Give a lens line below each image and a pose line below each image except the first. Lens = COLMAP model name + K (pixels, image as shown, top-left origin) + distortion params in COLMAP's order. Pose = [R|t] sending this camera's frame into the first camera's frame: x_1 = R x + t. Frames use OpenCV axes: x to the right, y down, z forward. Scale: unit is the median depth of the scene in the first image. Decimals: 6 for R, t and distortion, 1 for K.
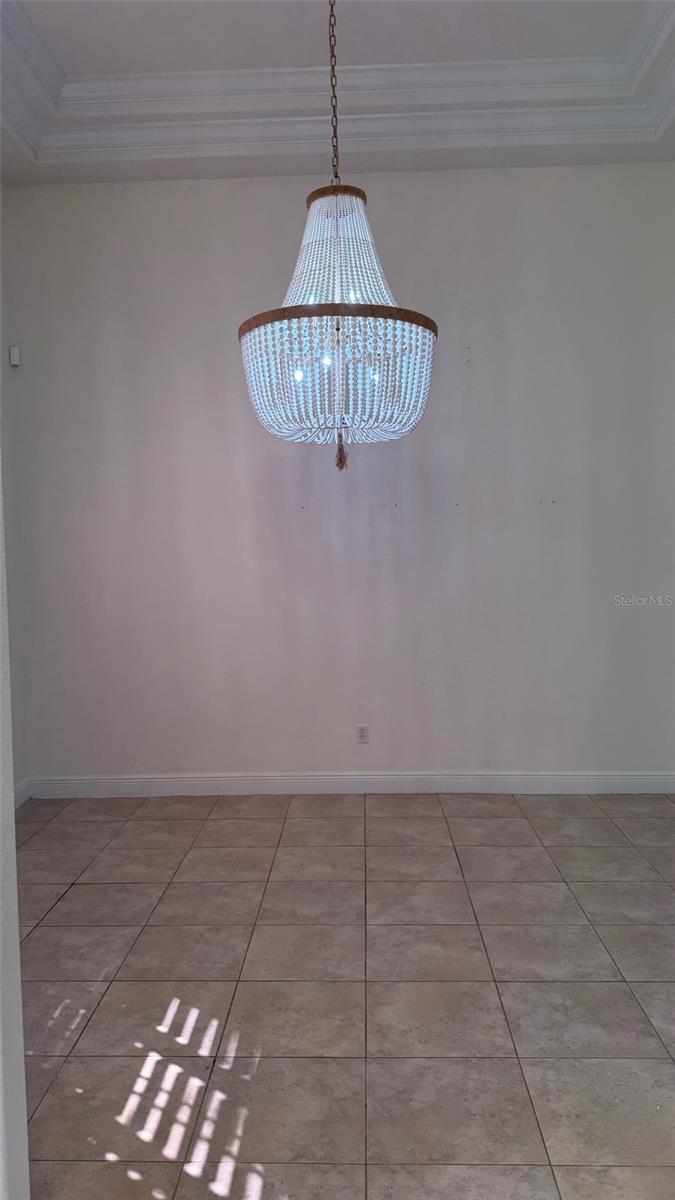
lens RADIAL K [[857.5, 0, 337.9], [0, 857.5, 595.5], [0, 0, 1]] dist [0.034405, -0.028331]
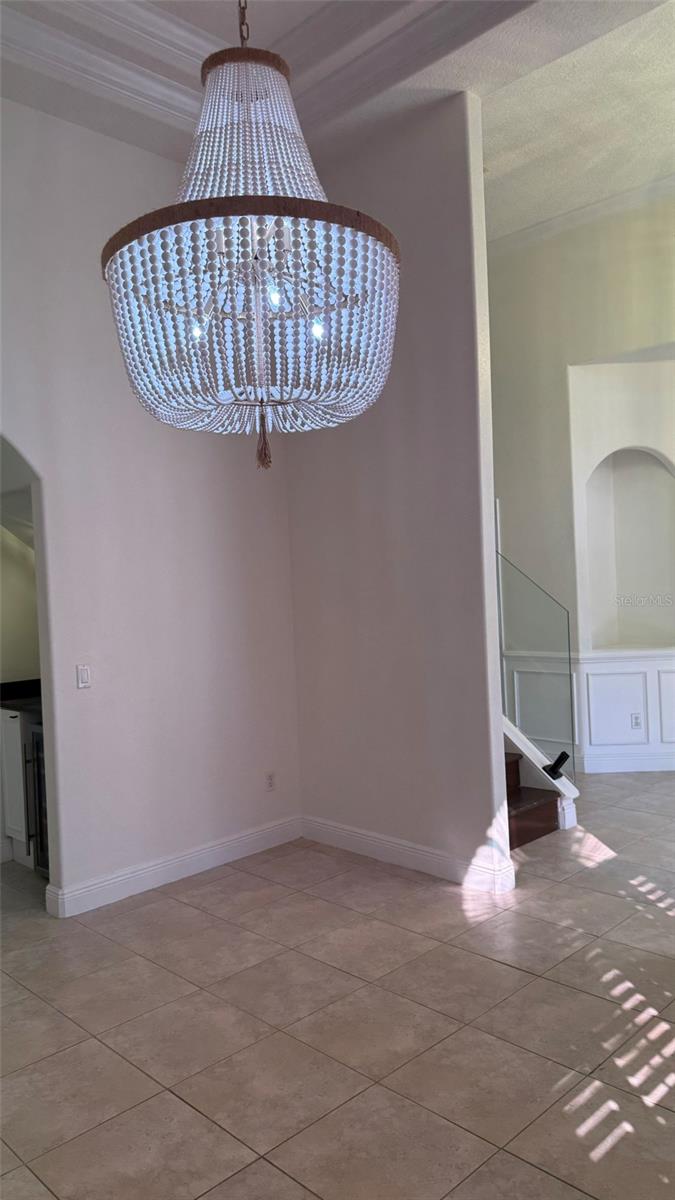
lens RADIAL K [[857.5, 0, 336.4], [0, 857.5, 600.4], [0, 0, 1]] dist [0.034405, -0.028331]
pose [[-0.723317, 0.038235, 0.689457, -0.495020], [0.095170, 0.994457, 0.044695, -0.063328], [-0.683926, 0.097944, -0.722946, 1.446043]]
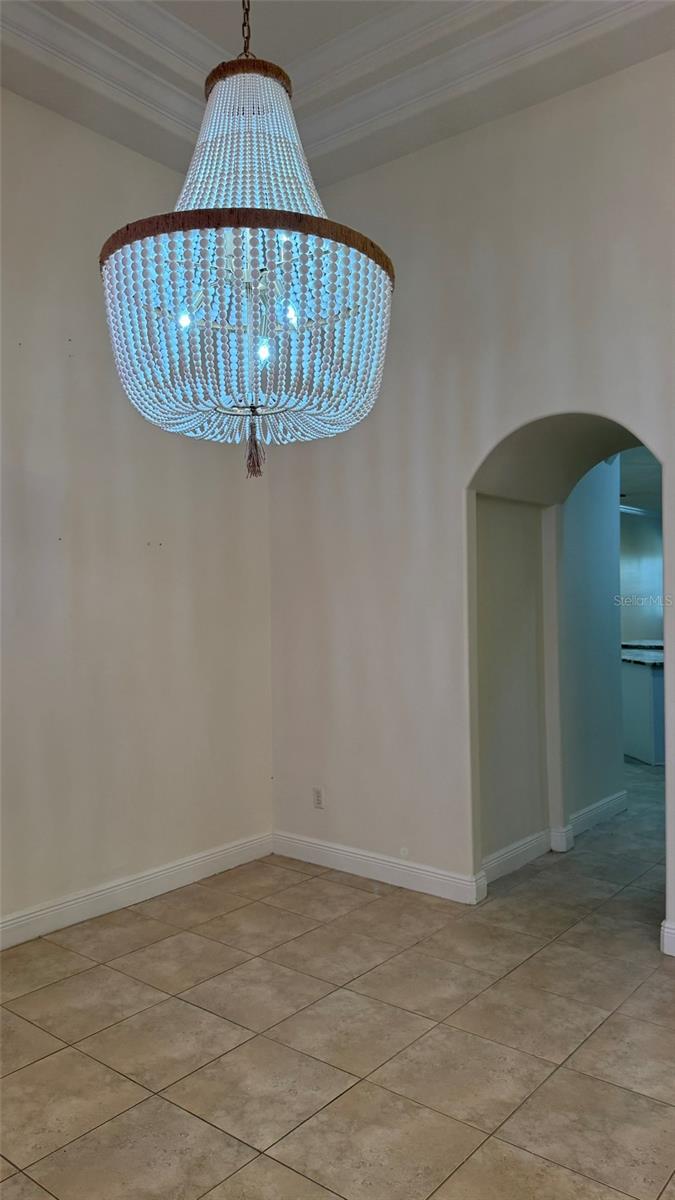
lens RADIAL K [[857.5, 0, 334.1], [0, 857.5, 597.5], [0, 0, 1]] dist [0.034405, -0.028331]
pose [[0.597354, 0.010285, 0.801912, -0.499170], [0.039016, 0.998361, -0.041868, -0.021799], [-0.801028, 0.056297, 0.595974, 0.546587]]
